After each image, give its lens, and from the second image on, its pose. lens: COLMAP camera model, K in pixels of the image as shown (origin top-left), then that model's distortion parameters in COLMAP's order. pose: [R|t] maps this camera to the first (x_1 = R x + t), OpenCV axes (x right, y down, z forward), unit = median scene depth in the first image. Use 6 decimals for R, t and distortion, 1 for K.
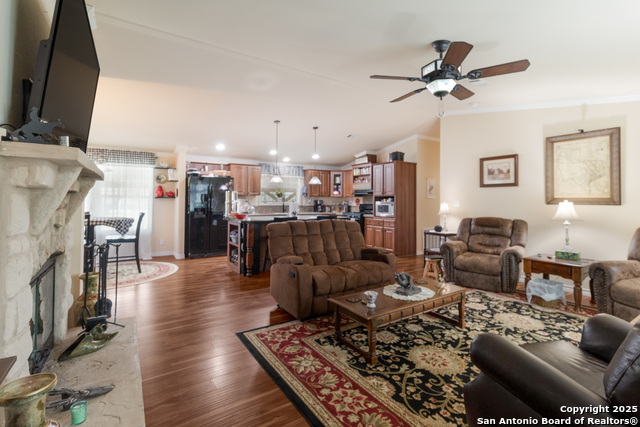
lens RADIAL K [[293.5, 0, 322.6], [0, 293.5, 201.5], [0, 0, 1]] dist [0.001674, 0.000369]
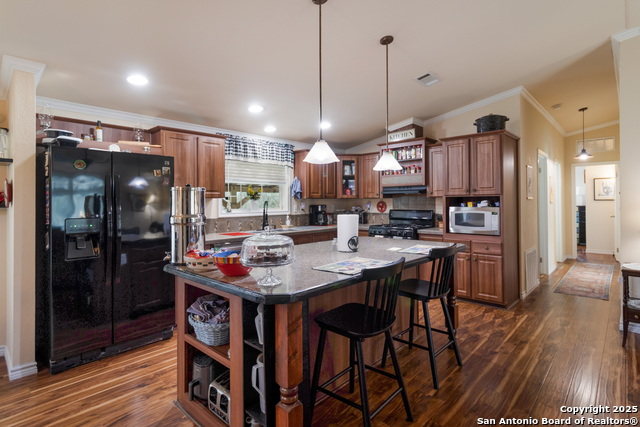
lens RADIAL K [[323.7, 0, 320.1], [0, 323.7, 202.0], [0, 0, 1]] dist [0.012784, 0.000192]
pose [[0.972344, -0.014858, 0.233081, -0.200735], [0.015352, 0.999882, -0.000304, -0.012115], [-0.233049, 0.003874, 0.972457, 0.479348]]
